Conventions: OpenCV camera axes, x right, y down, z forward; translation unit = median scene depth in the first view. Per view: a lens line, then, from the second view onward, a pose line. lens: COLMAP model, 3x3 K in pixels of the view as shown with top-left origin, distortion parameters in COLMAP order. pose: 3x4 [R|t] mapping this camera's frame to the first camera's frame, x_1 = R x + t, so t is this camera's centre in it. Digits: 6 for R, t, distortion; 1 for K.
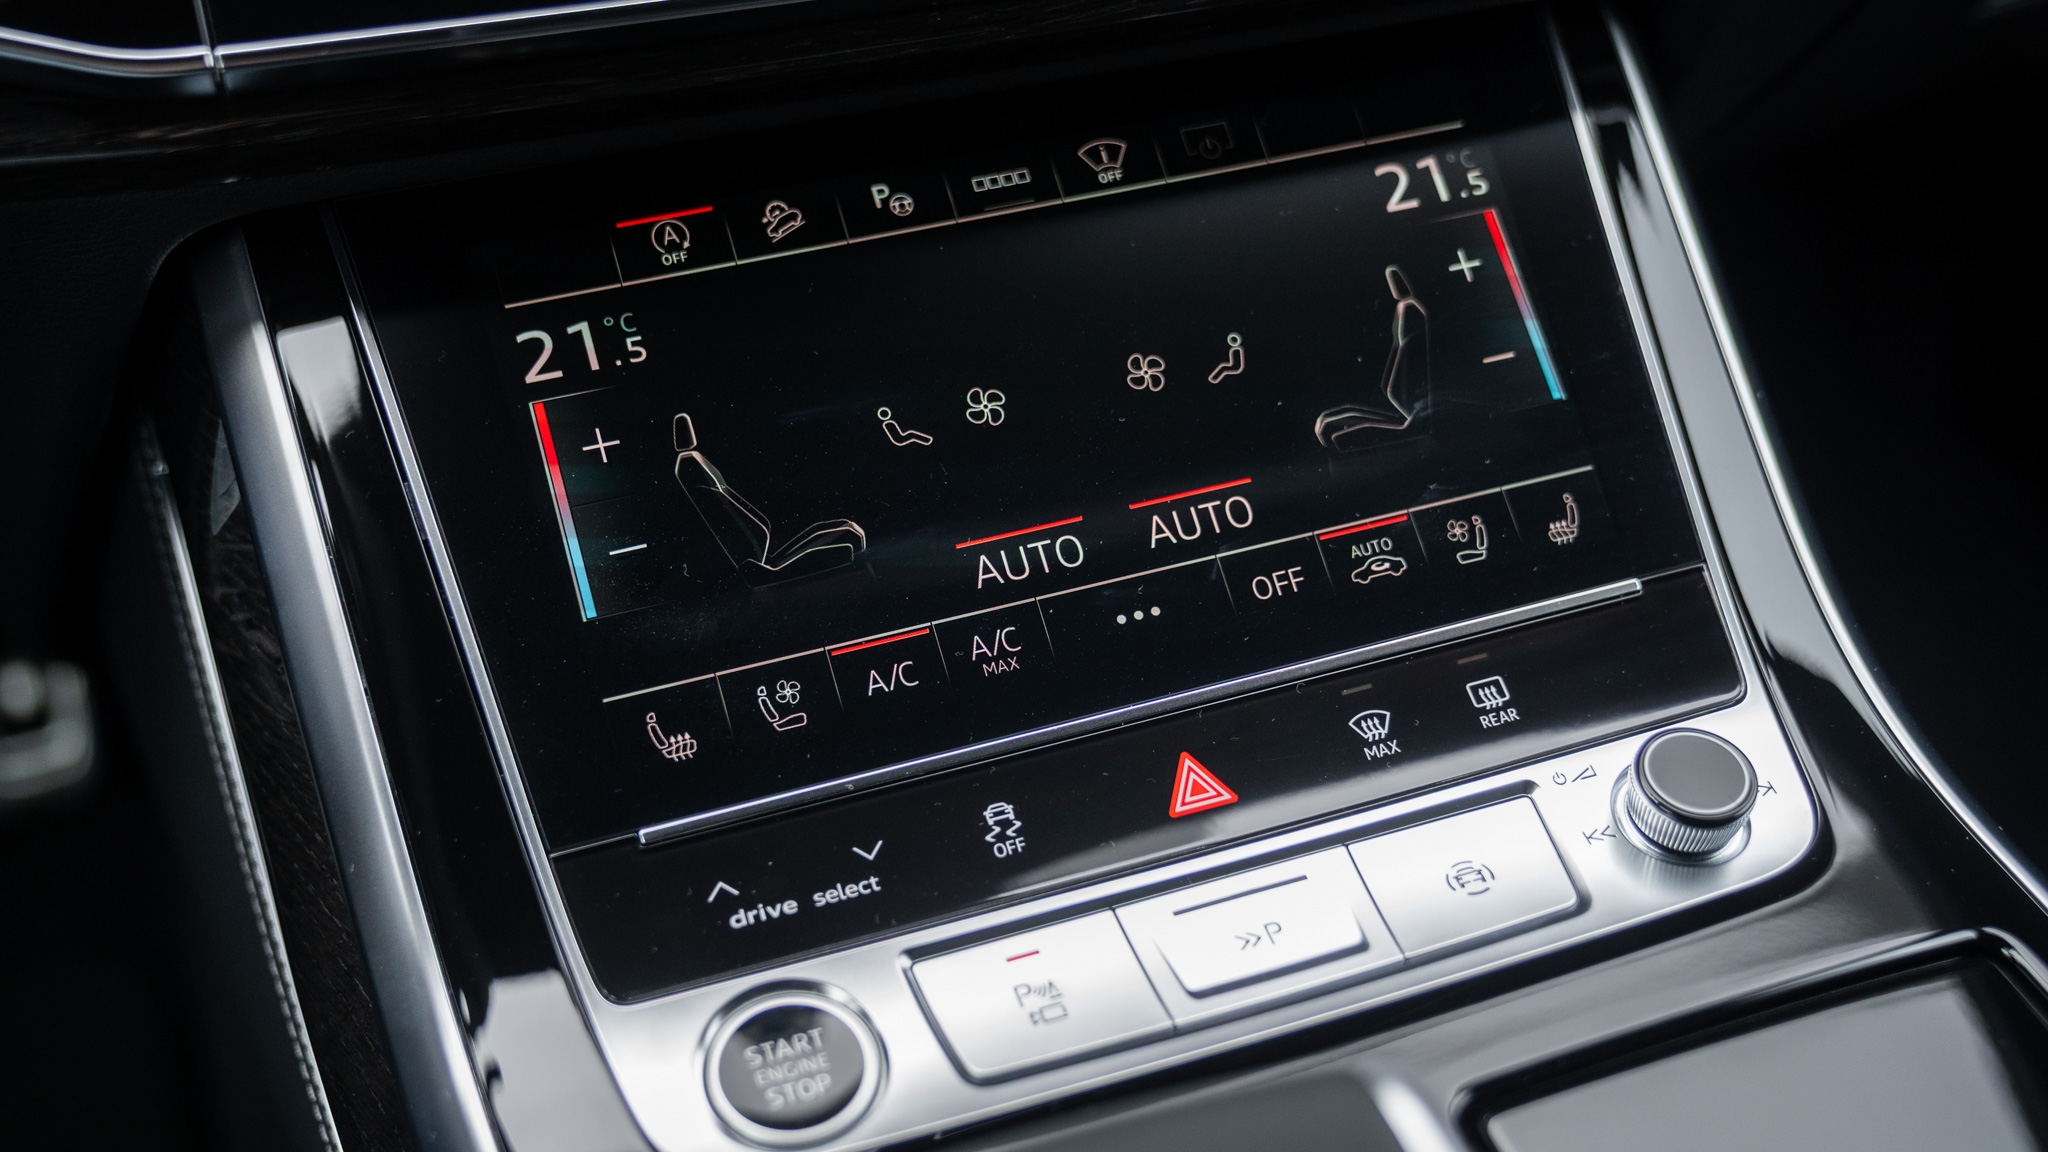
lens RADIAL K [[2305.3, 0, 1017.0], [0, 2305.3, 584.0], [0, 0, 1]] dist [0.017465, 0.000000]
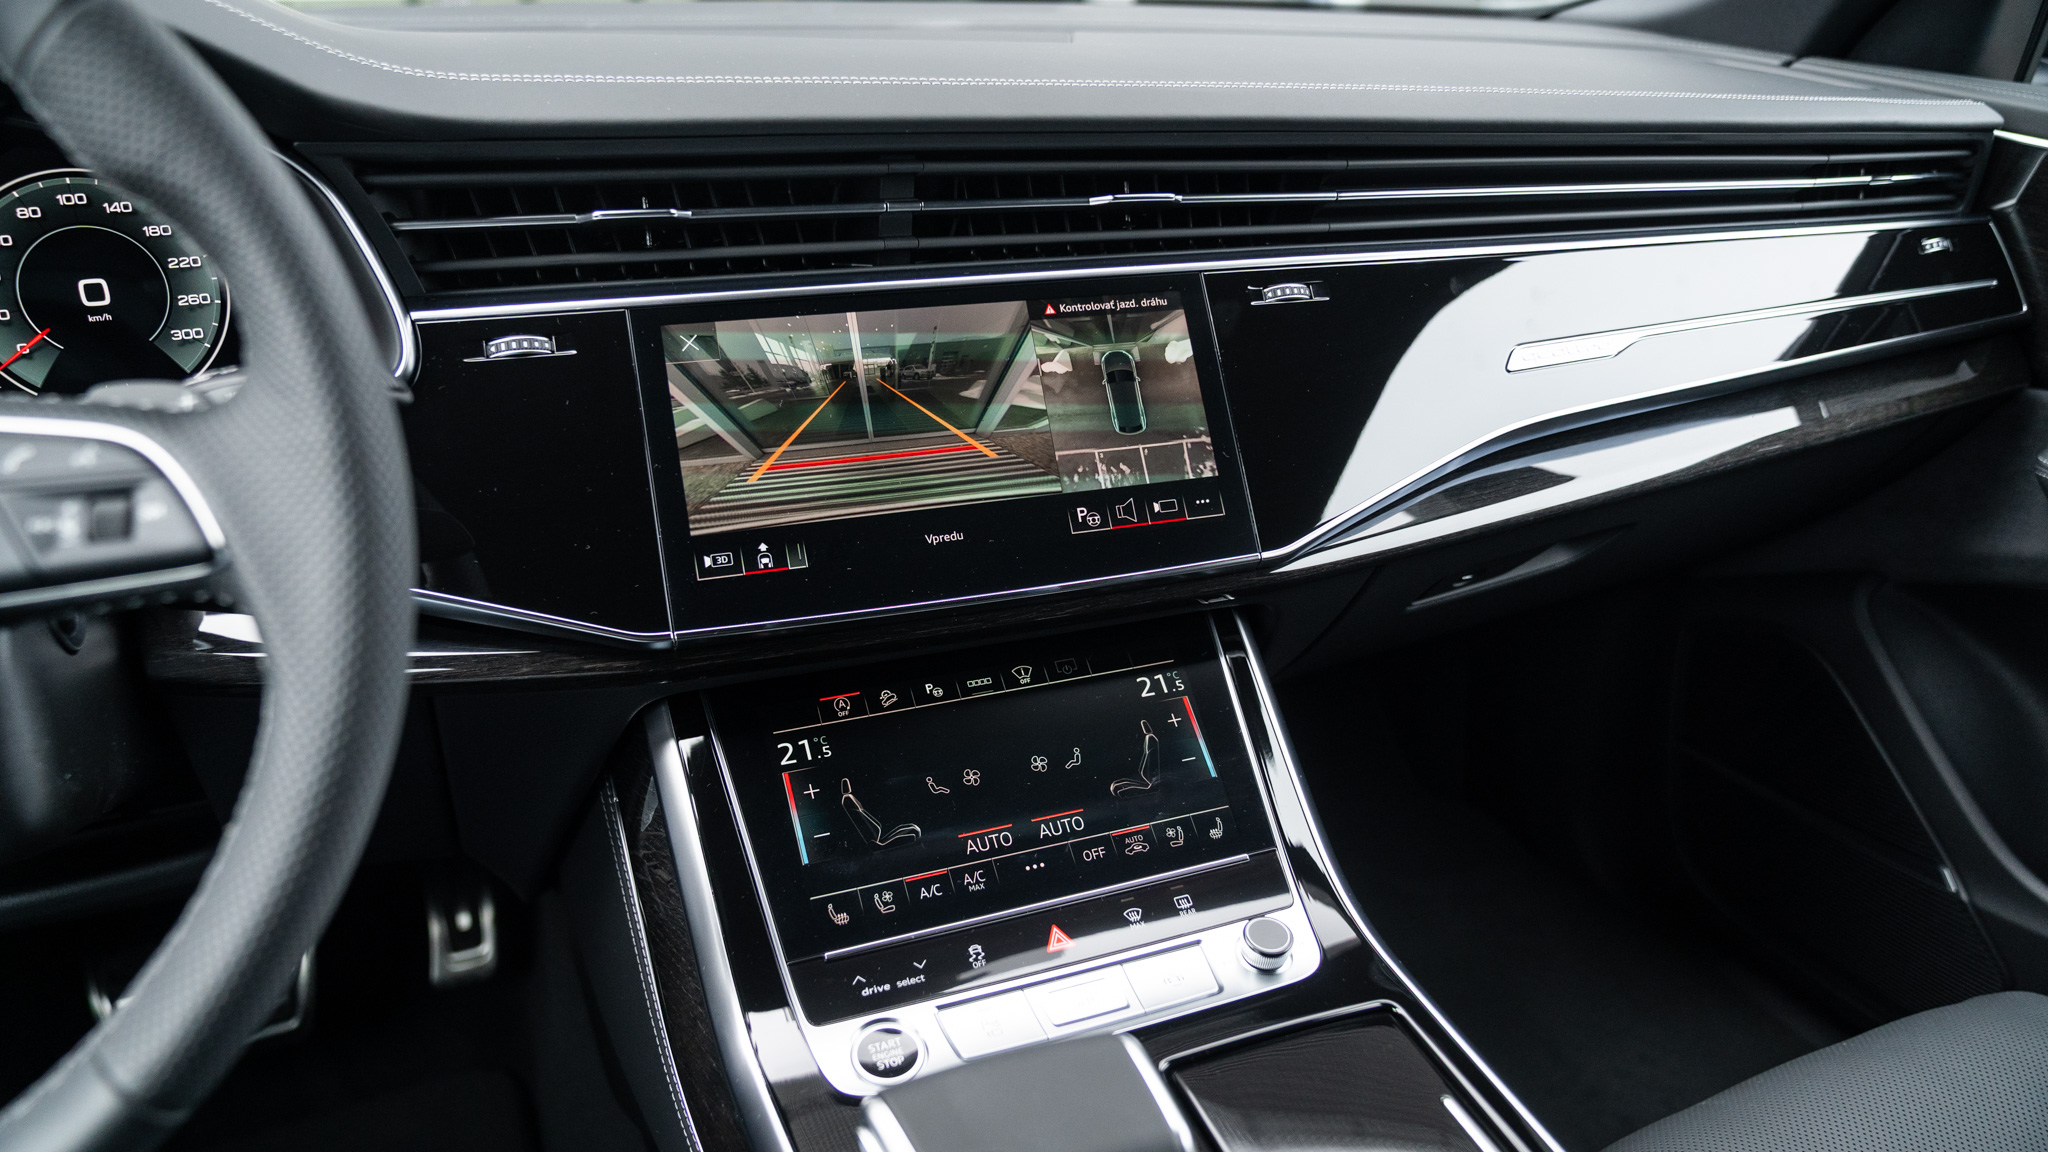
lens RADIAL K [[1383.6, 0, 1008.7], [0, 1383.6, 581.3], [0, 0, 1]] dist [-0.015347, 0.011294]
pose [[0.999683, 0.014783, 0.020364, -0.007500], [-0.009901, 0.975046, -0.221781, 0.042659], [-0.023134, 0.221509, 0.974884, -0.443102]]
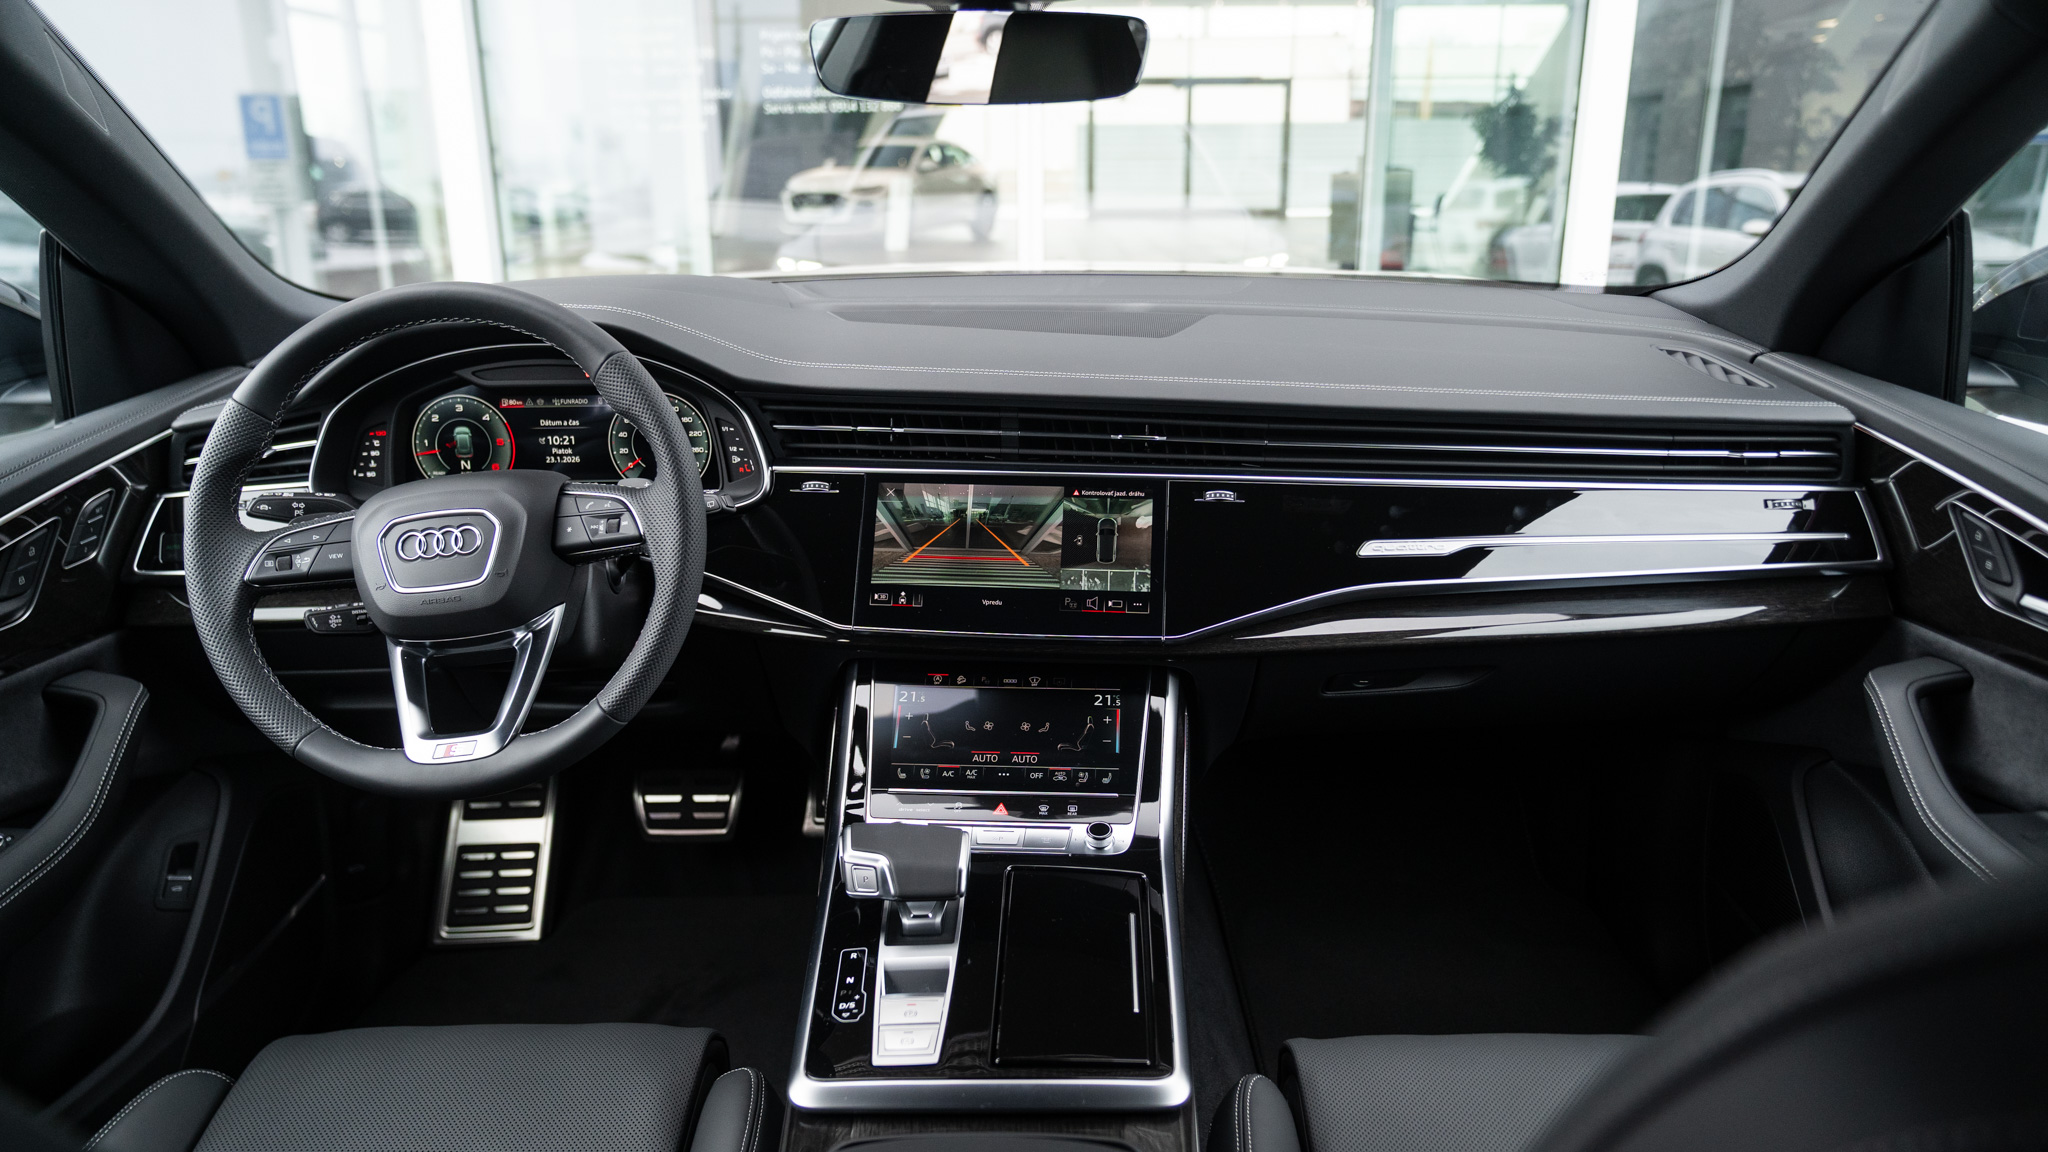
lens RADIAL K [[1383.6, 0, 1001.2], [0, 1383.6, 577.4], [0, 0, 1]] dist [-0.015347, 0.011294]
pose [[0.908881, 0.150107, -0.389105, 1.059180], [-0.251175, 0.941815, -0.223372, 0.260163], [0.332936, 0.300752, 0.893701, -1.589869]]
